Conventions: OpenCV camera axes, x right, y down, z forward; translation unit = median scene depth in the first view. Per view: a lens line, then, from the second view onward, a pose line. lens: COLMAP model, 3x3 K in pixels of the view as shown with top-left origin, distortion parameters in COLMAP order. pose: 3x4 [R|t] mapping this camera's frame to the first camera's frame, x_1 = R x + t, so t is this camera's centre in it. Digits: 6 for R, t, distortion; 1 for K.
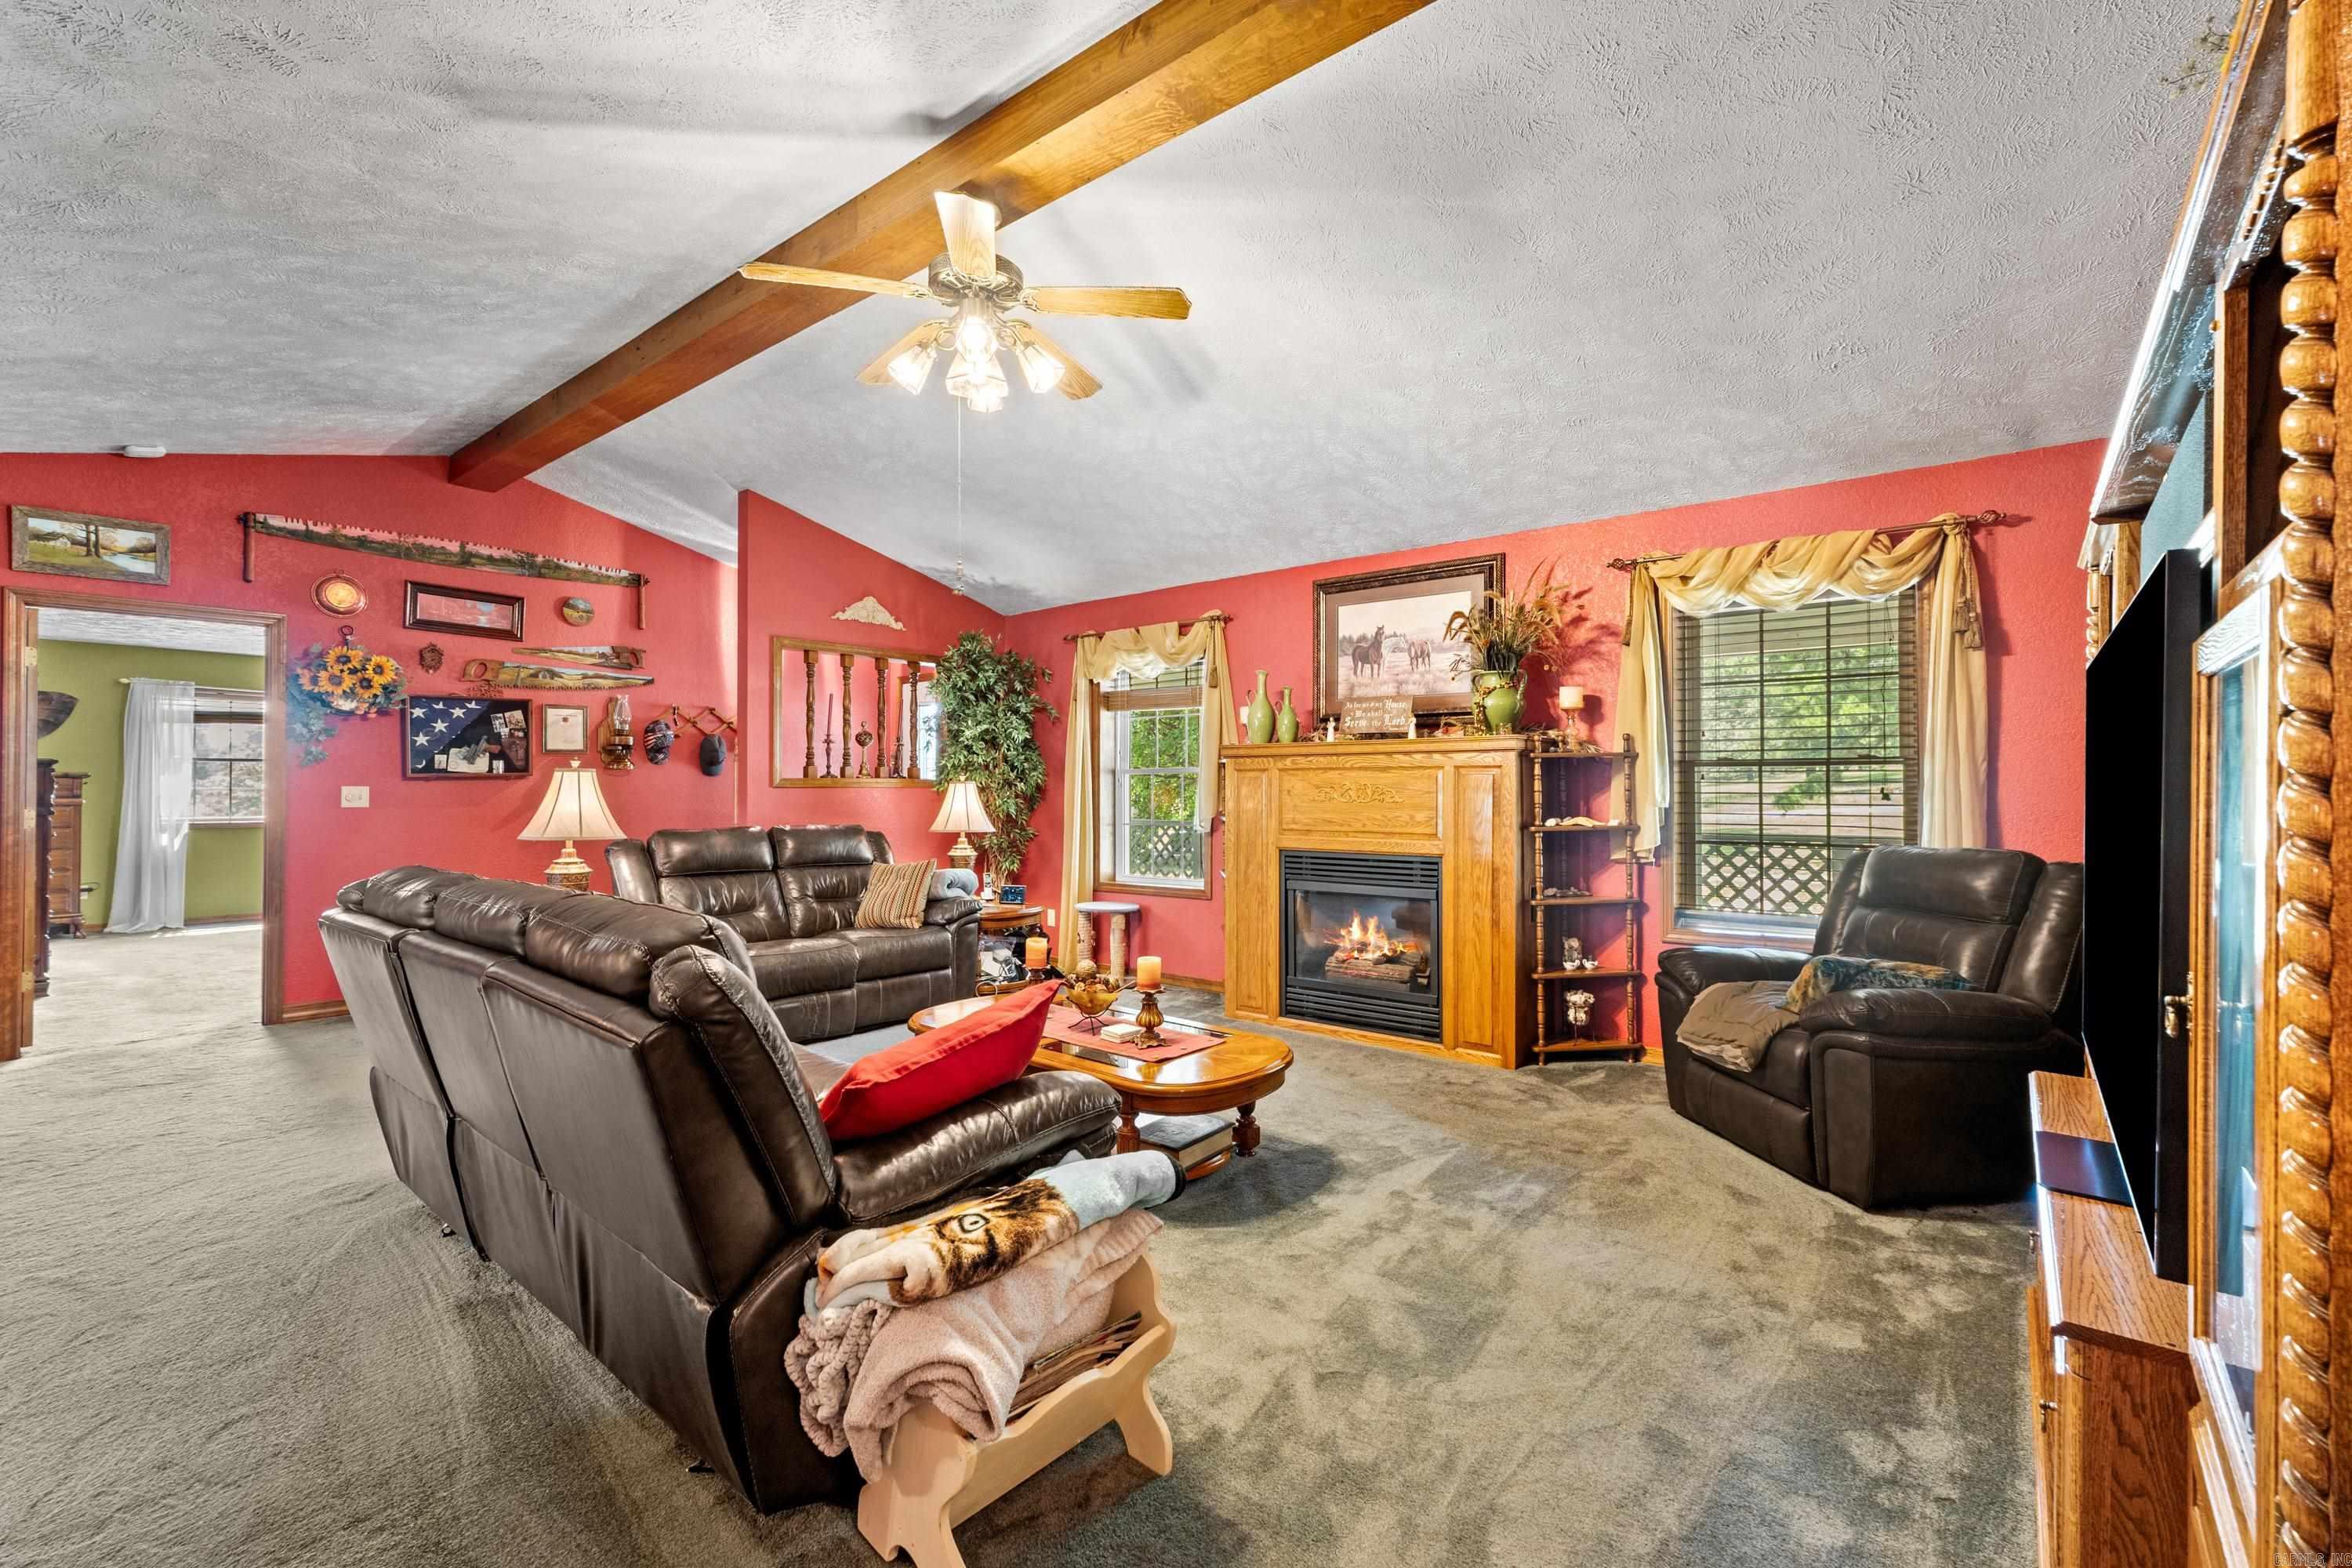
lens RADIAL K [[1023.8, 0, 1179.8], [0, 1023.8, 776.8], [0, 0, 1]] dist [0.004734, -0.000004]
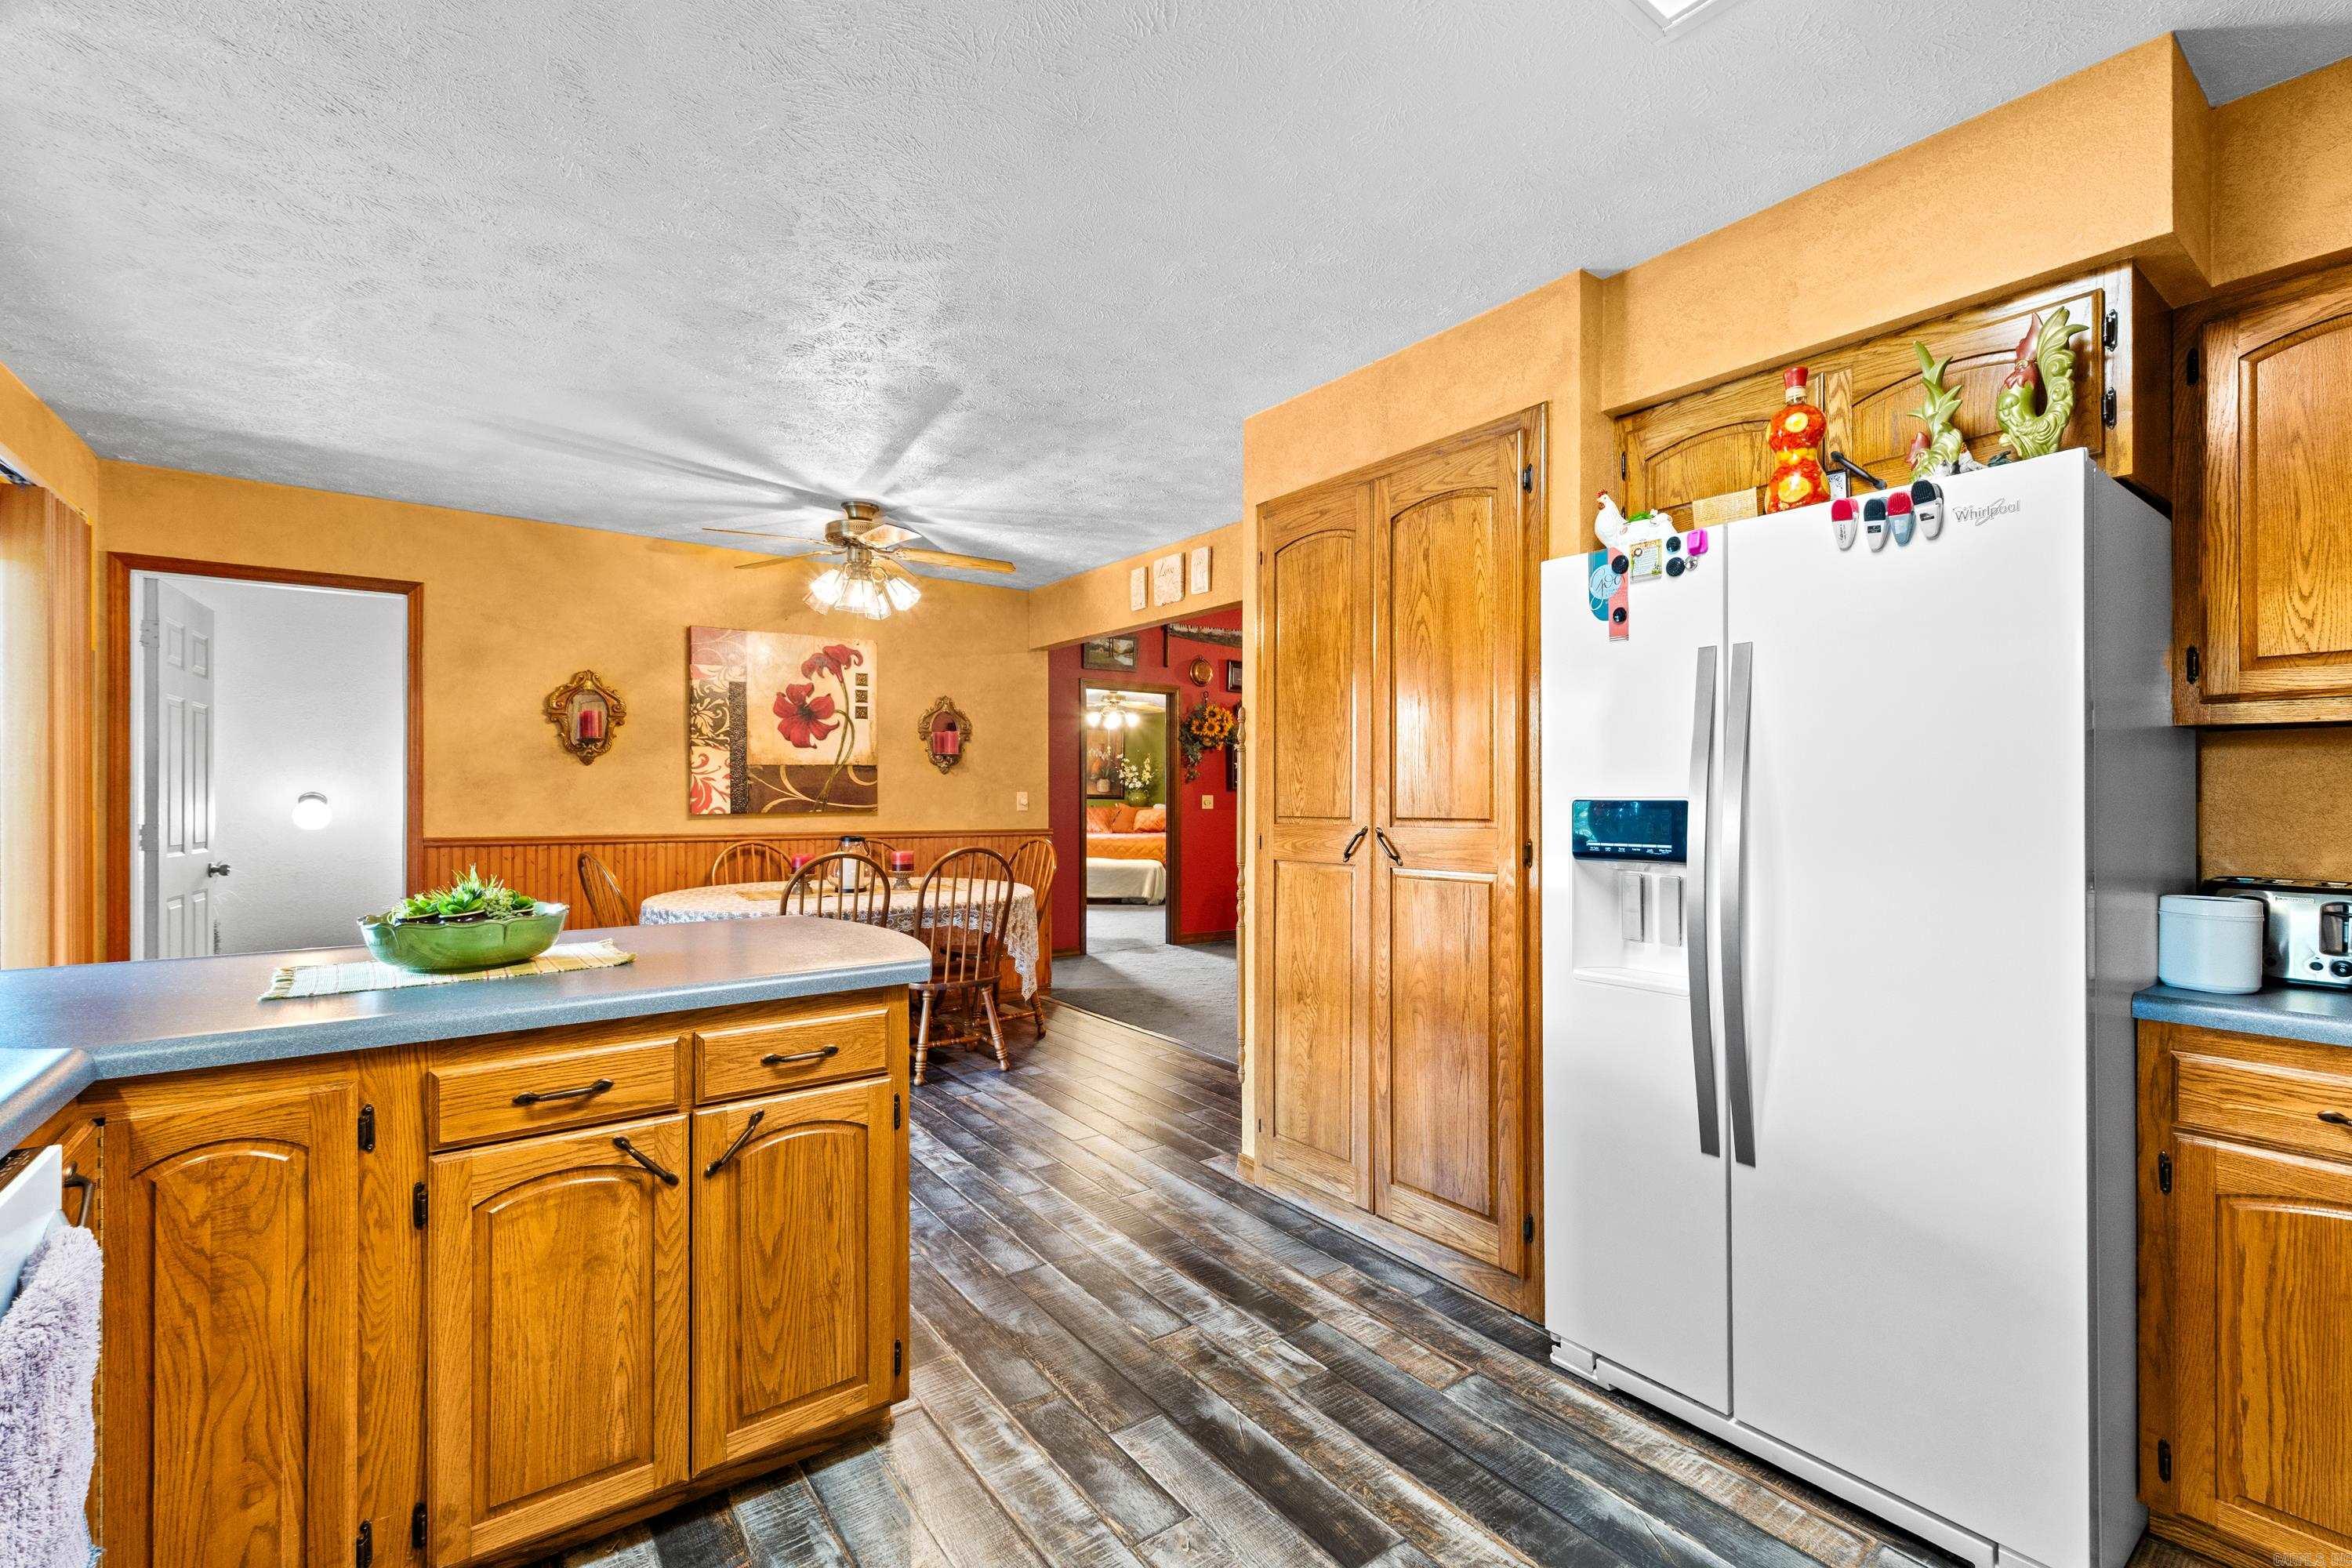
lens RADIAL K [[1023.8, 0, 1194.9], [0, 1023.8, 793.4], [0, 0, 1]] dist [0.004734, -0.000004]
pose [[0.975542, -0.001033, -0.219812, -0.447681], [0.002466, 0.999977, 0.006246, -0.002962], [0.219801, -0.006635, 0.975522, -0.469708]]
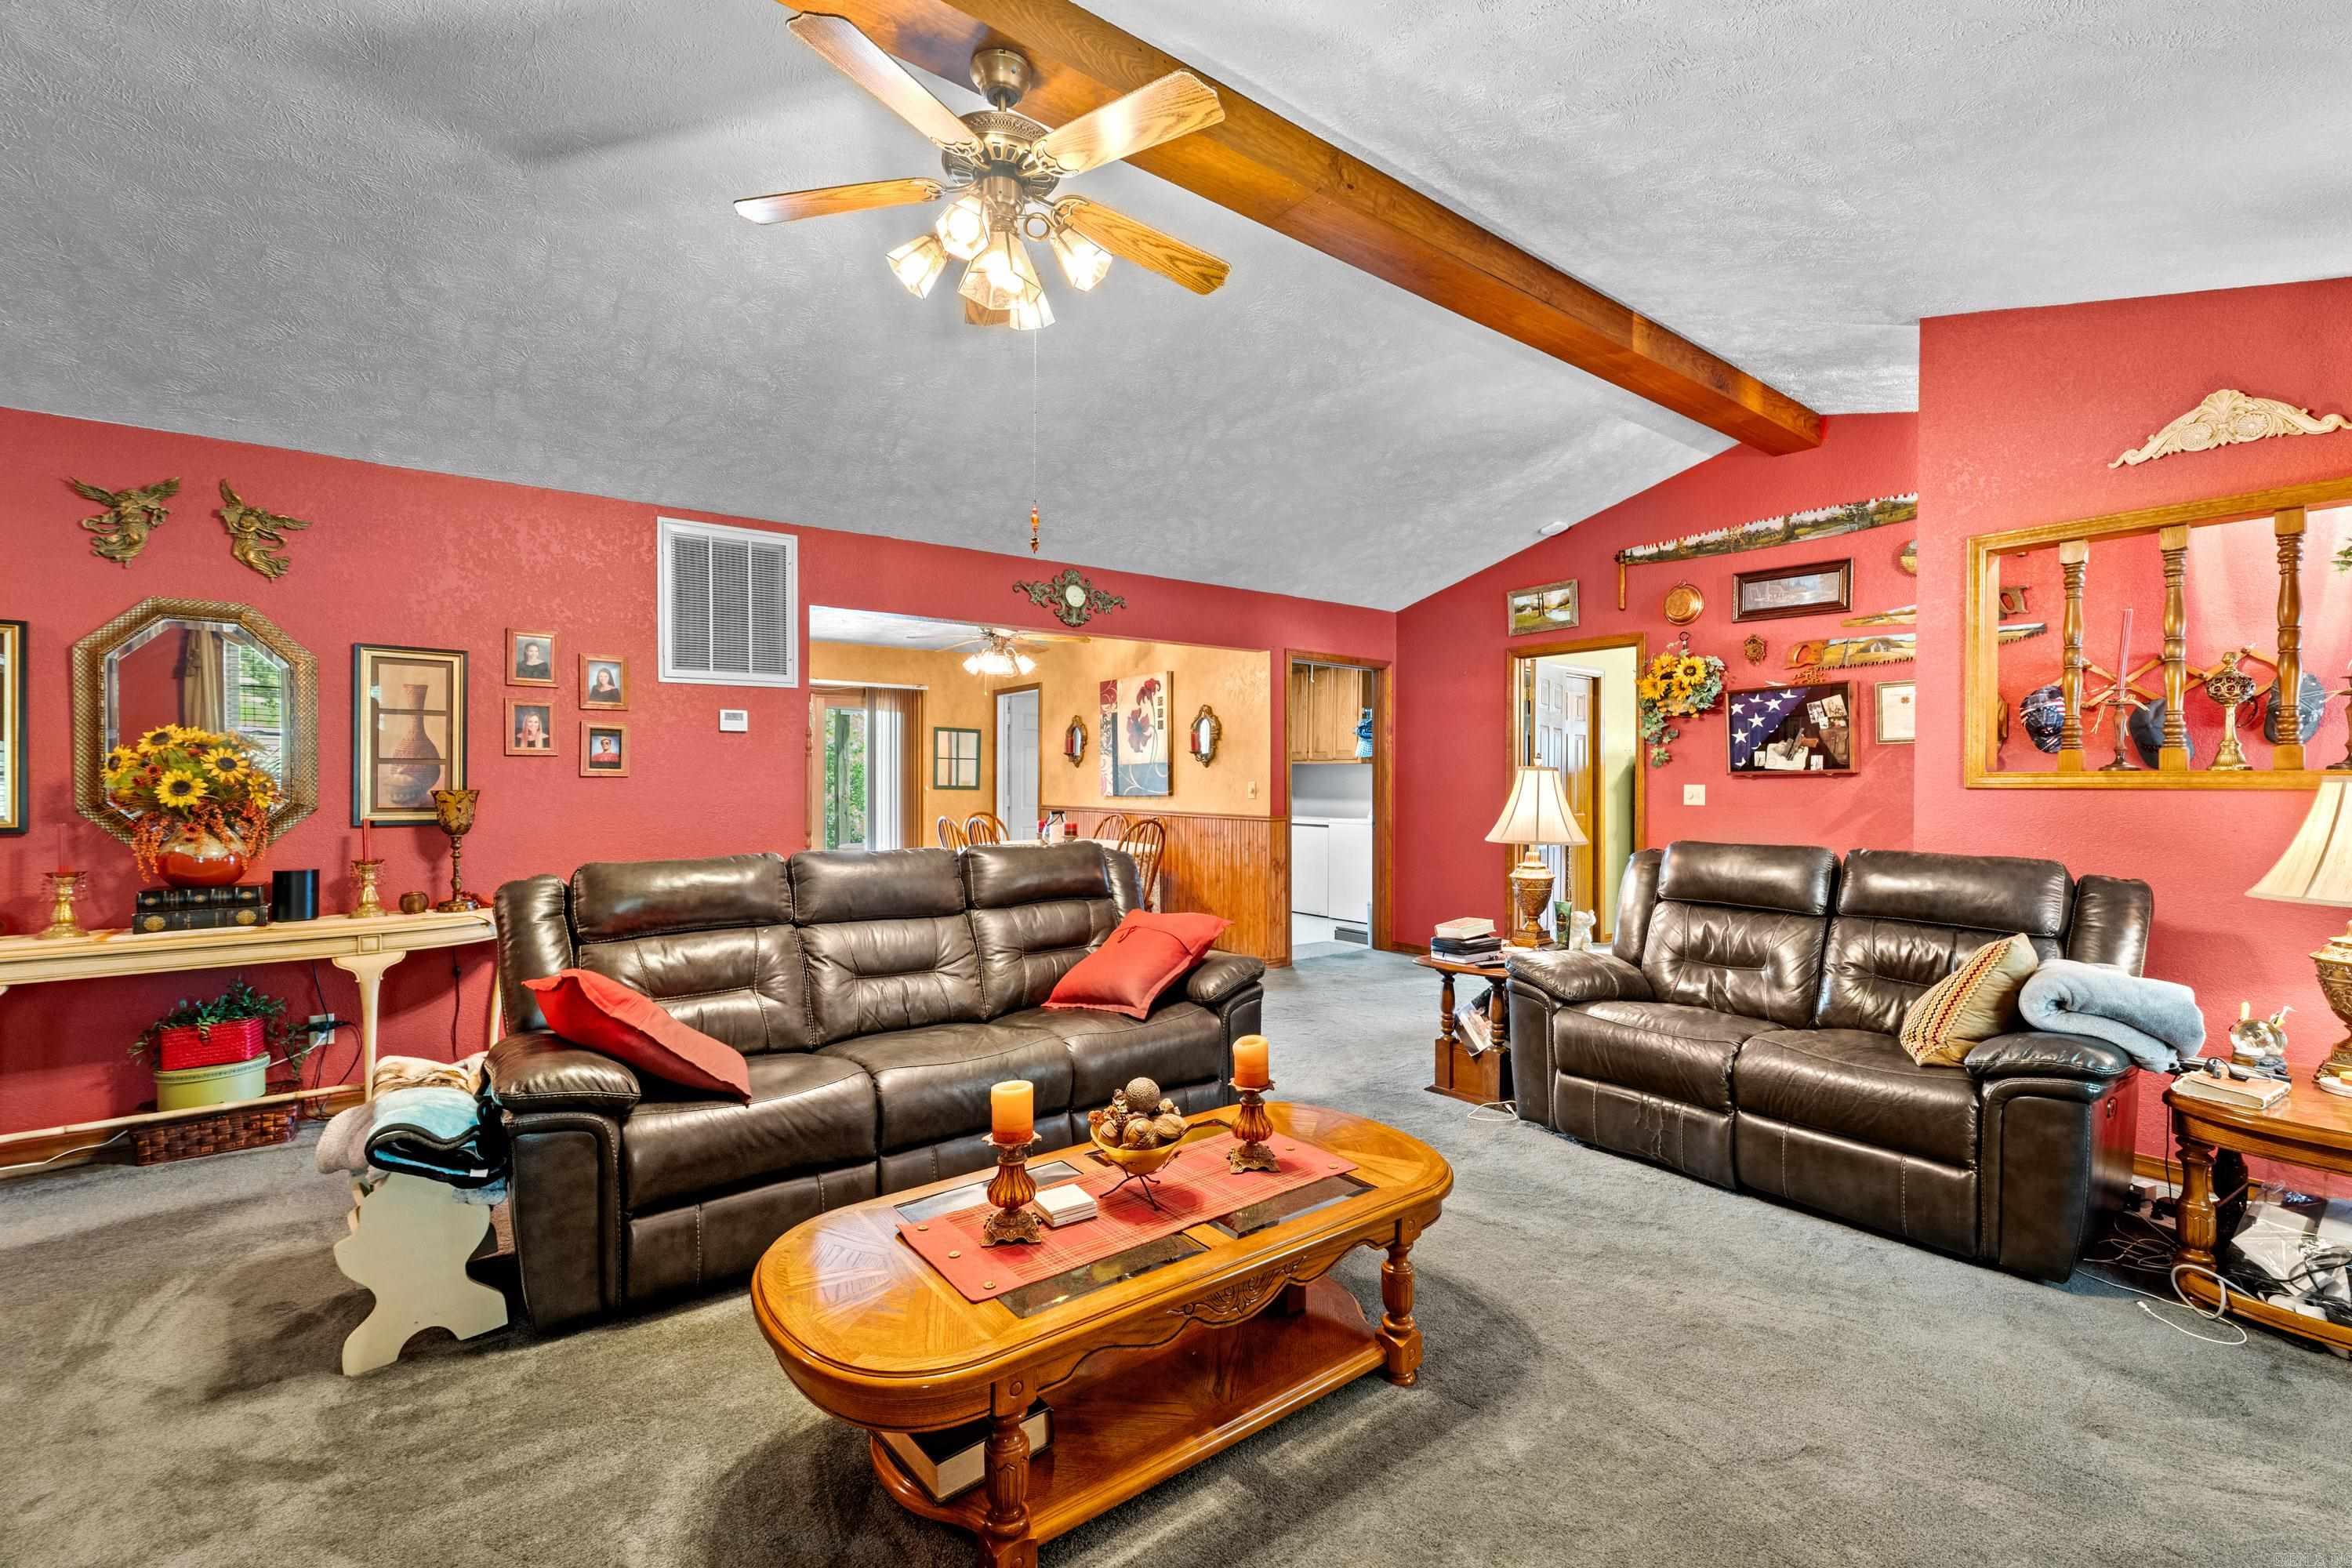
lens RADIAL K [[1023.8, 0, 1213.2], [0, 1023.8, 791.8], [0, 0, 1]] dist [0.004734, -0.000004]
pose [[-0.209342, 0.007150, -0.977816, 0.290767], [0.007284, 0.999957, 0.005753, 0.006107], [0.977815, -0.005918, -0.209386, 0.686625]]
